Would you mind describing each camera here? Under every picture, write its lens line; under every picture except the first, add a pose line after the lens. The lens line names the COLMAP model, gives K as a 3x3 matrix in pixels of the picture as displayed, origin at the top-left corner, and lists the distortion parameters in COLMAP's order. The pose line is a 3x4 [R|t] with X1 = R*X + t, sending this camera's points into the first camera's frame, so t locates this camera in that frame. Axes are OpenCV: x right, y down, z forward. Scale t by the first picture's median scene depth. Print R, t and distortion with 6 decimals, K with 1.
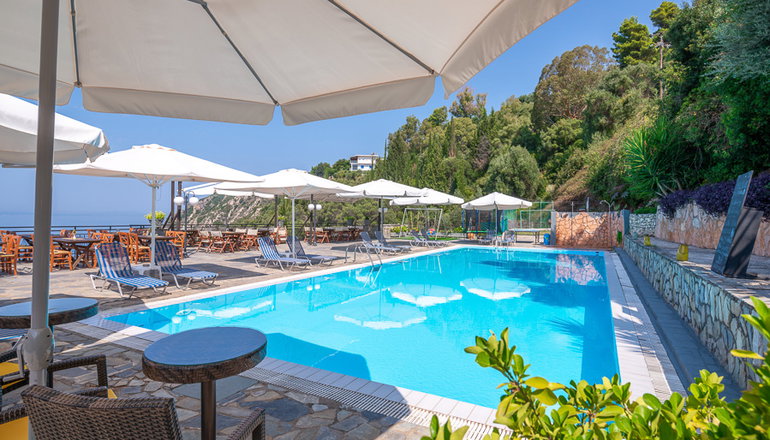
lens RADIAL K [[395.2, 0, 383.0], [0, 395.2, 210.5], [0, 0, 1]] dist [0.000427, -0.000182]
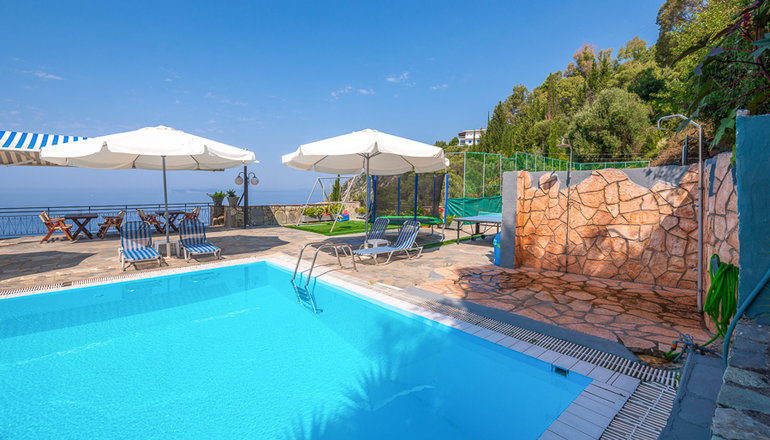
lens RADIAL K [[340.1, 0, 368.6], [0, 340.1, 203.1], [0, 0, 1]] dist [-0.000939, -0.000195]
pose [[0.925711, 0.002658, -0.378222, 0.119271], [0.017447, 0.998611, 0.049720, 0.003993], [0.377828, -0.052625, 0.924379, 0.188956]]
